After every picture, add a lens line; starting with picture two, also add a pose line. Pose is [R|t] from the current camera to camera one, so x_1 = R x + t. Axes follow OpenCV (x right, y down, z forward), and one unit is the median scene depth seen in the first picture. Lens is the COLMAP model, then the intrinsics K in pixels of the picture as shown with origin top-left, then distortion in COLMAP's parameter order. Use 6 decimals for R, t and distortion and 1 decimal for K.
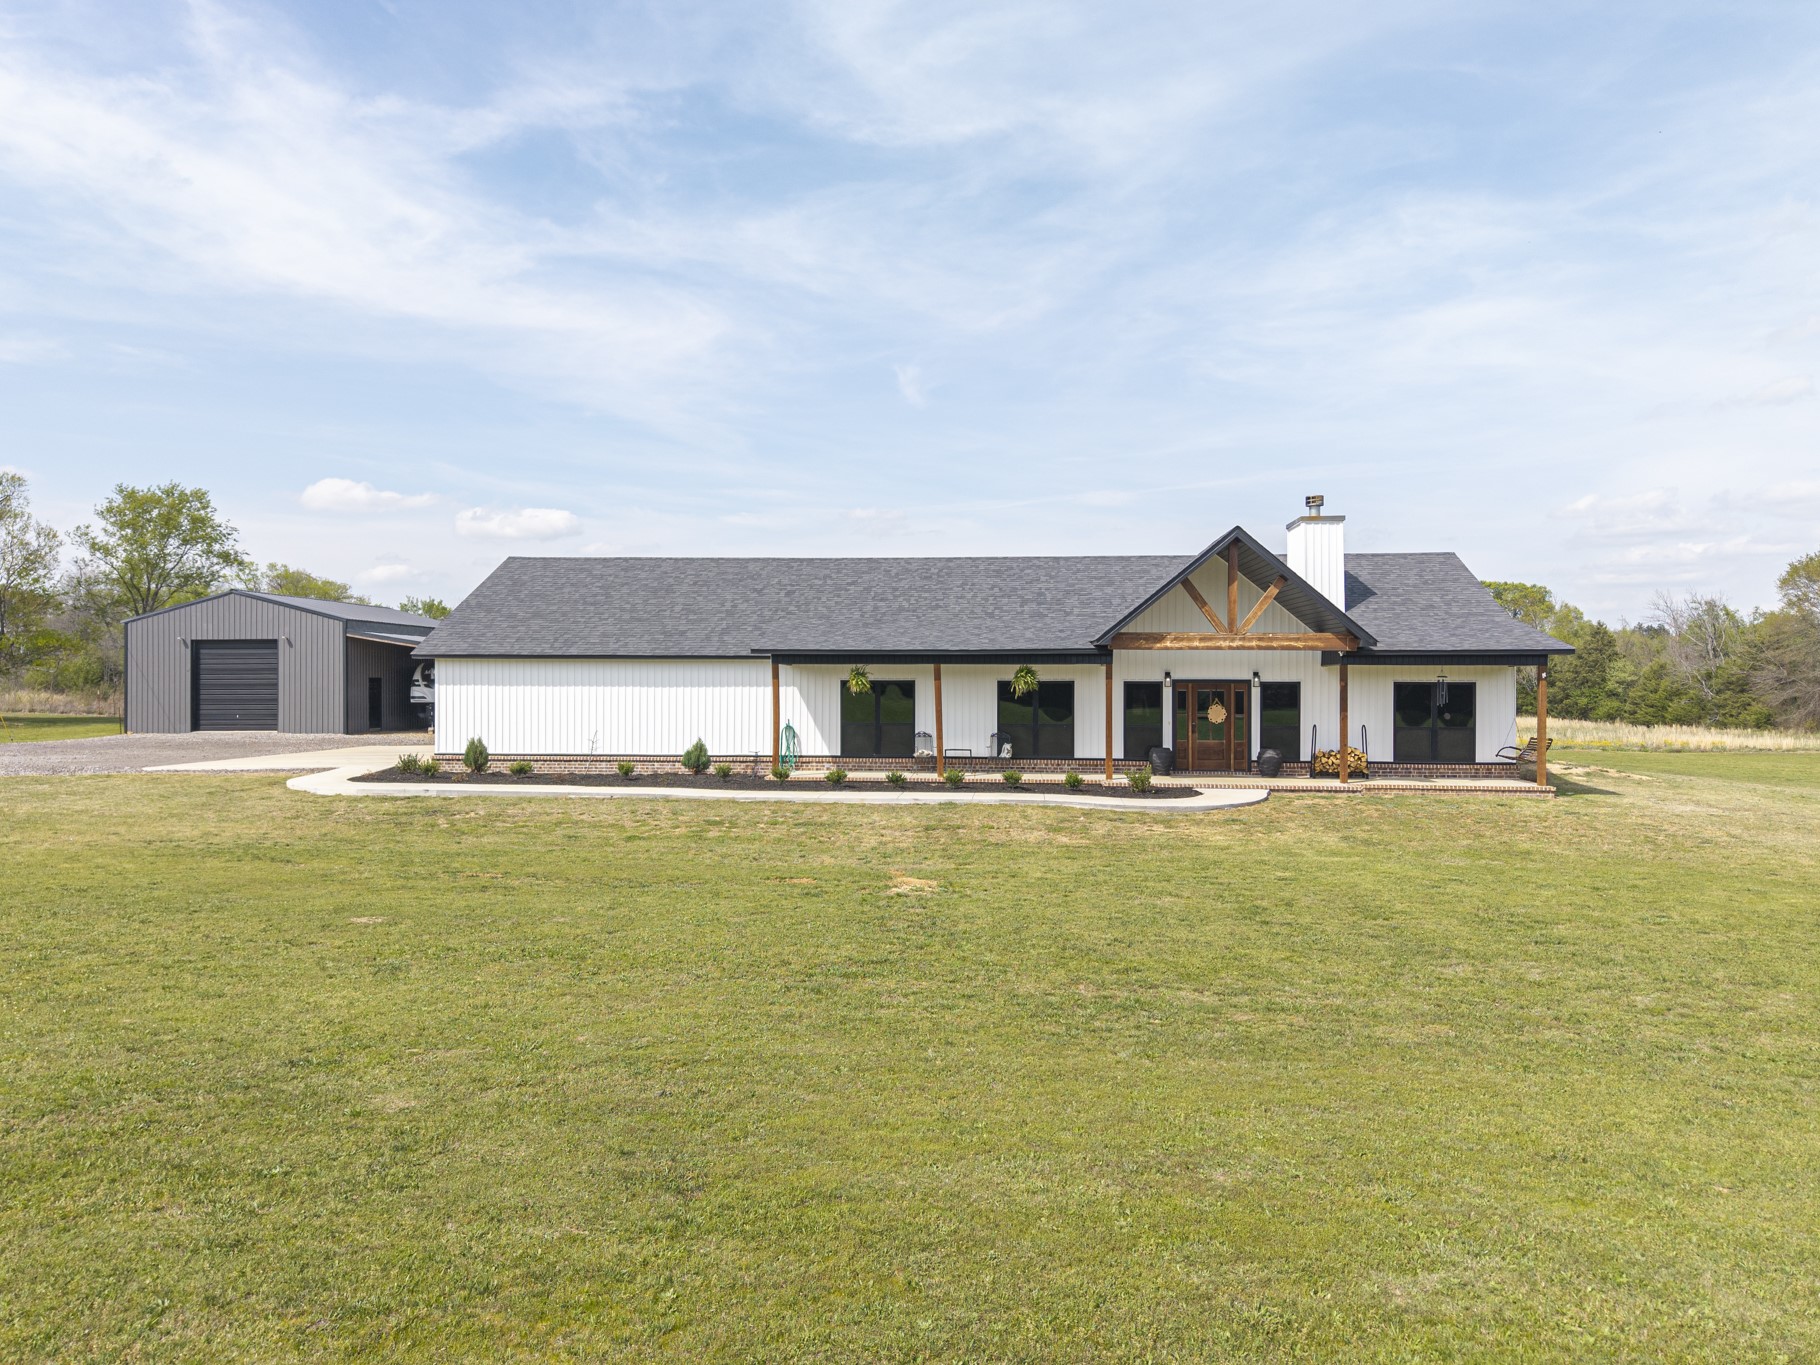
lens RADIAL K [[1254.8, 0, 910.6], [0, 1254.8, 706.0], [0, 0, 1]] dist [0.039222, -0.040520]
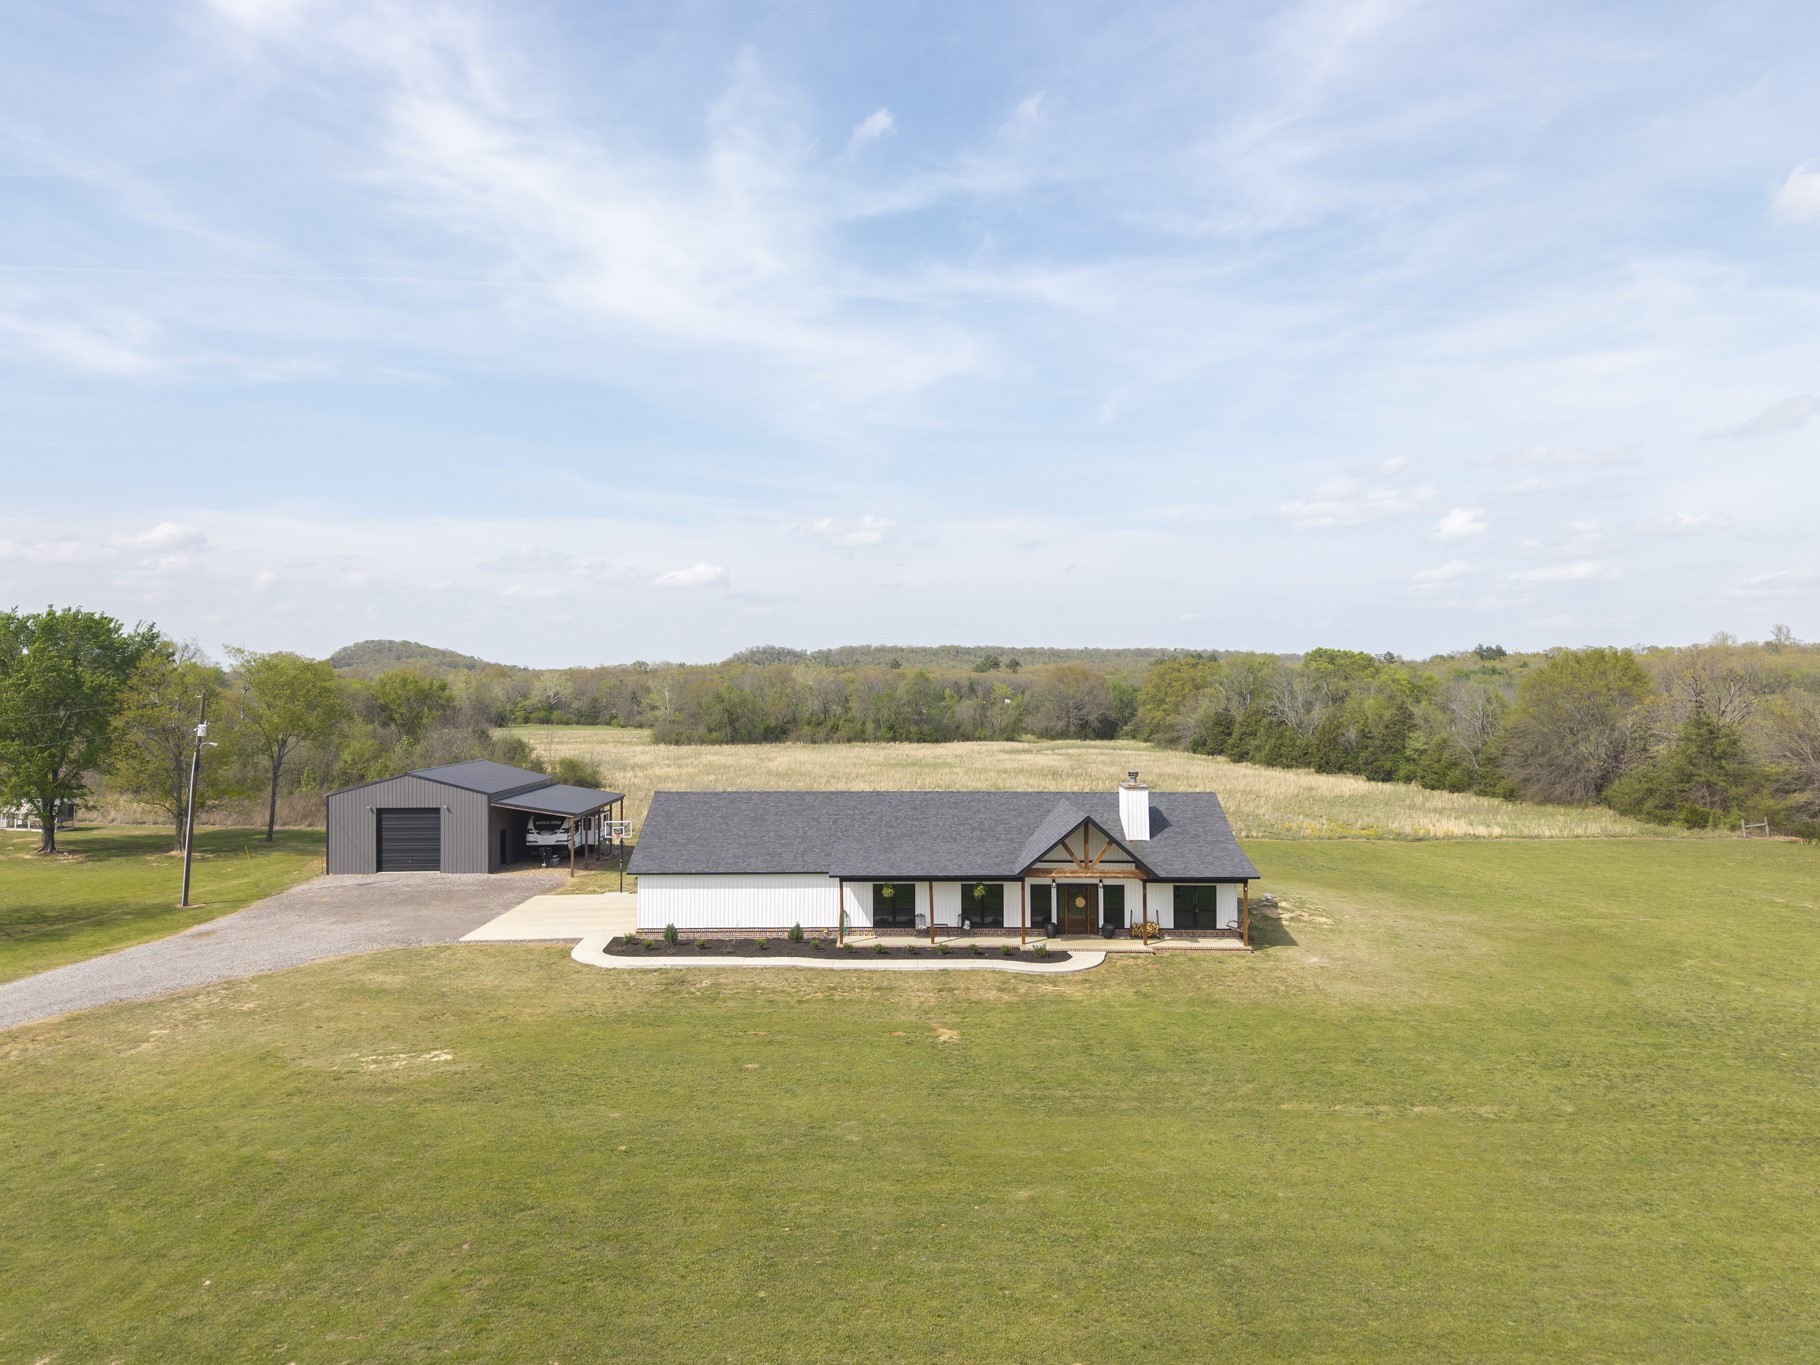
lens RADIAL K [[1254.8, 0, 912.5], [0, 1254.8, 699.0], [0, 0, 1]] dist [0.039222, -0.040520]
pose [[0.996127, -0.005086, 0.087776, -0.159257], [0.005463, 0.999977, -0.004053, -0.283771], [-0.087754, 0.004516, 0.996132, -0.801994]]
